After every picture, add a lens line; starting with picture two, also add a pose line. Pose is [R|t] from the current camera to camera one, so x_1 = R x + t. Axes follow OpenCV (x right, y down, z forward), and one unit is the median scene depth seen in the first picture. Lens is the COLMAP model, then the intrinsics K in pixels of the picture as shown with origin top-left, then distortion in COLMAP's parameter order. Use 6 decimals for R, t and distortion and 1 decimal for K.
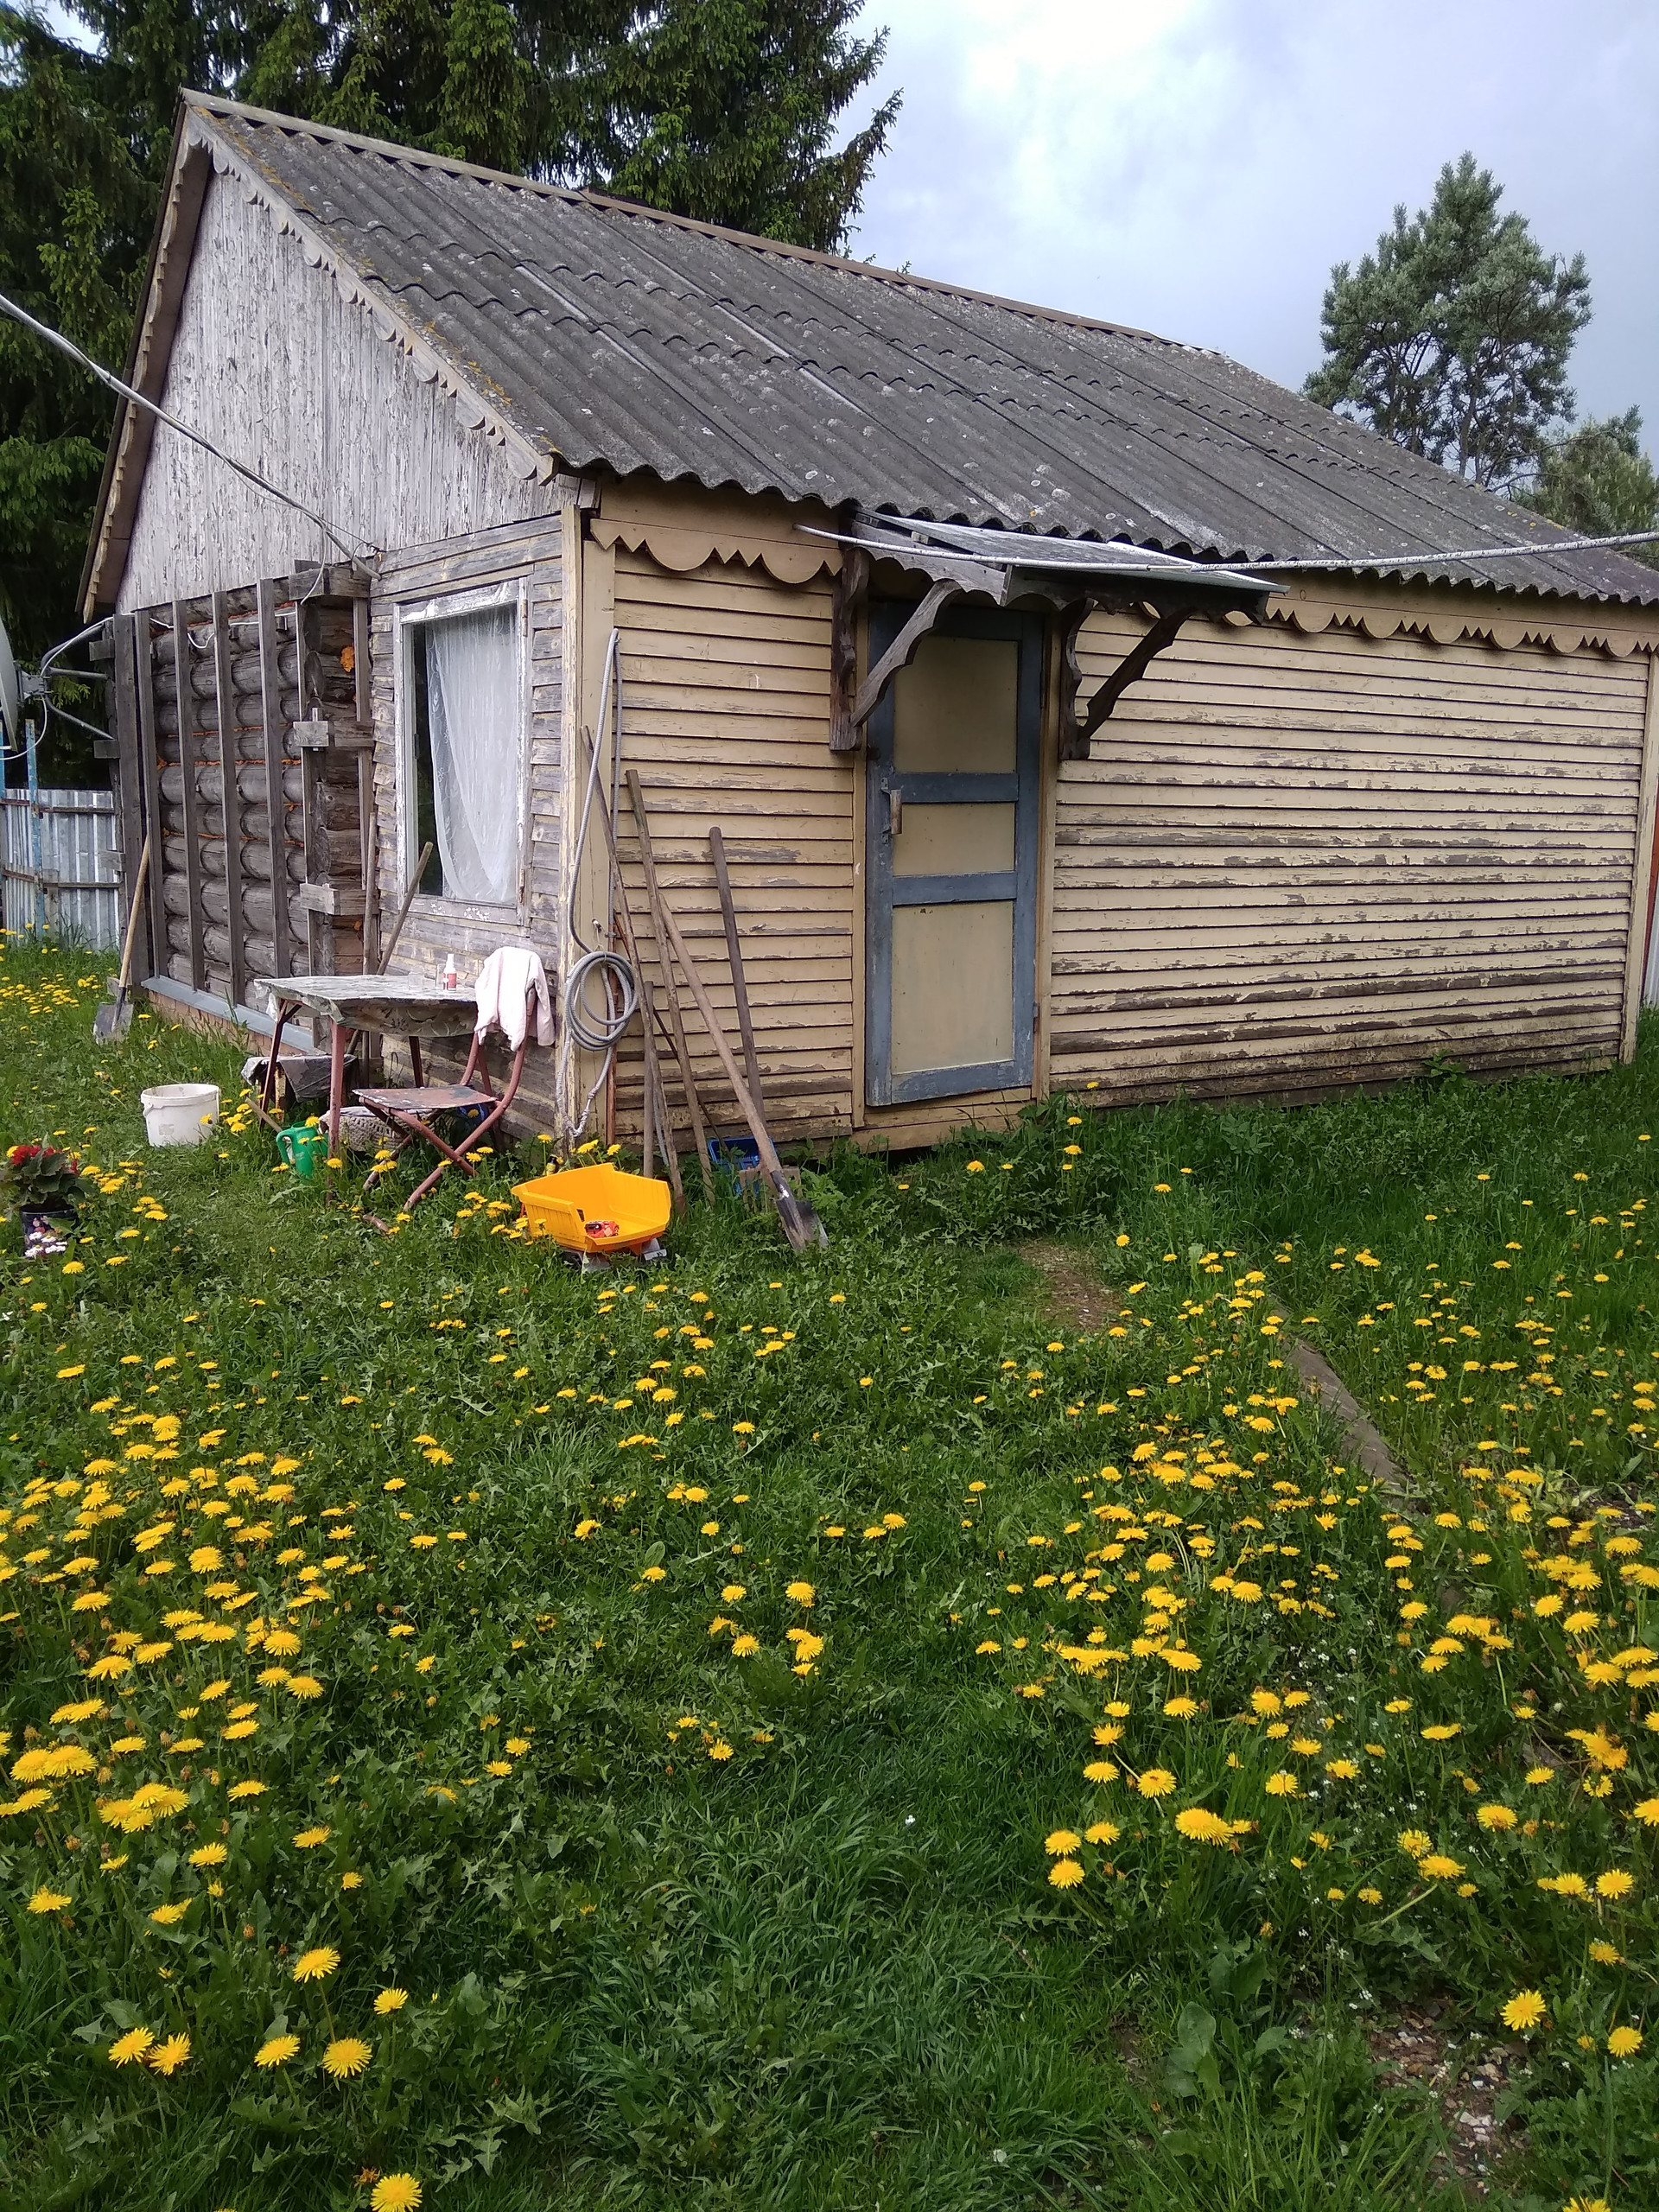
lens RADIAL K [[1799.6, 0, 822.0], [0, 1799.6, 1118.8], [0, 0, 1]] dist [0.034209, -0.034983]
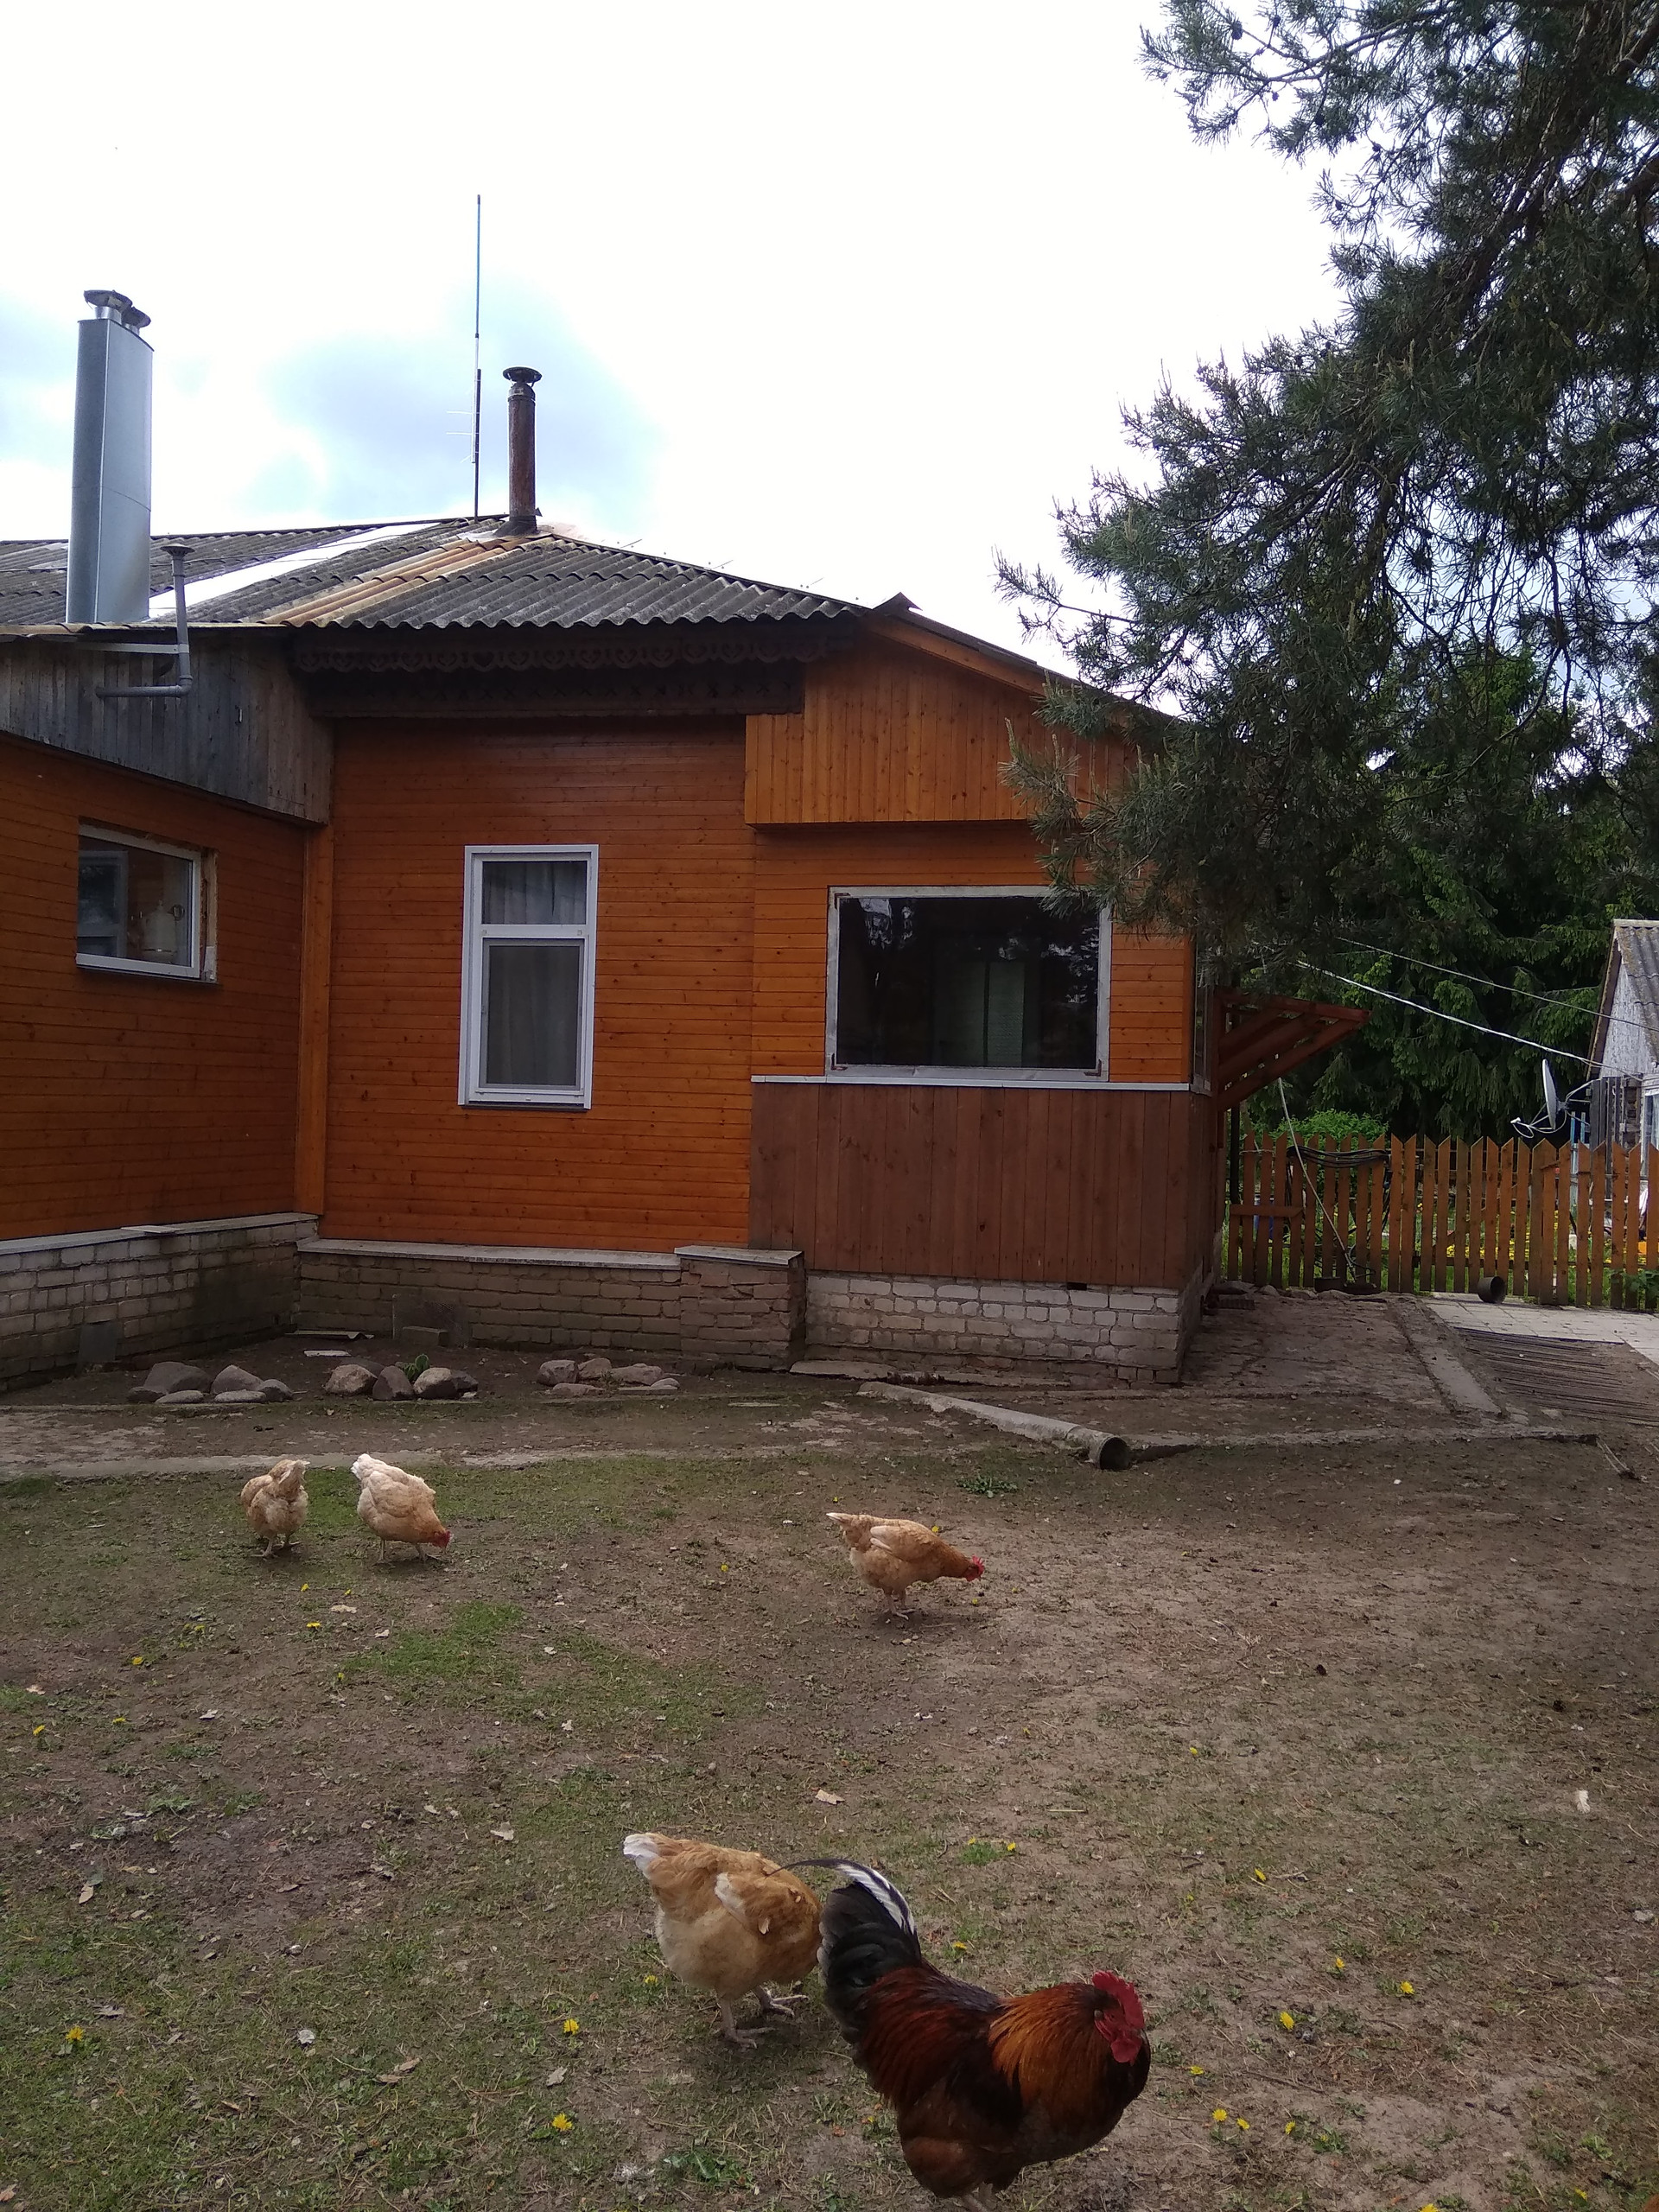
lens RADIAL K [[1799.6, 0, 823.2], [0, 1799.6, 1111.1], [0, 0, 1]] dist [0.034209, -0.034983]
pose [[0.646862, -0.001417, -0.762606, 1.408648], [-0.150718, 0.980036, -0.129663, 0.436520], [0.747565, 0.198813, 0.633735, -2.366745]]
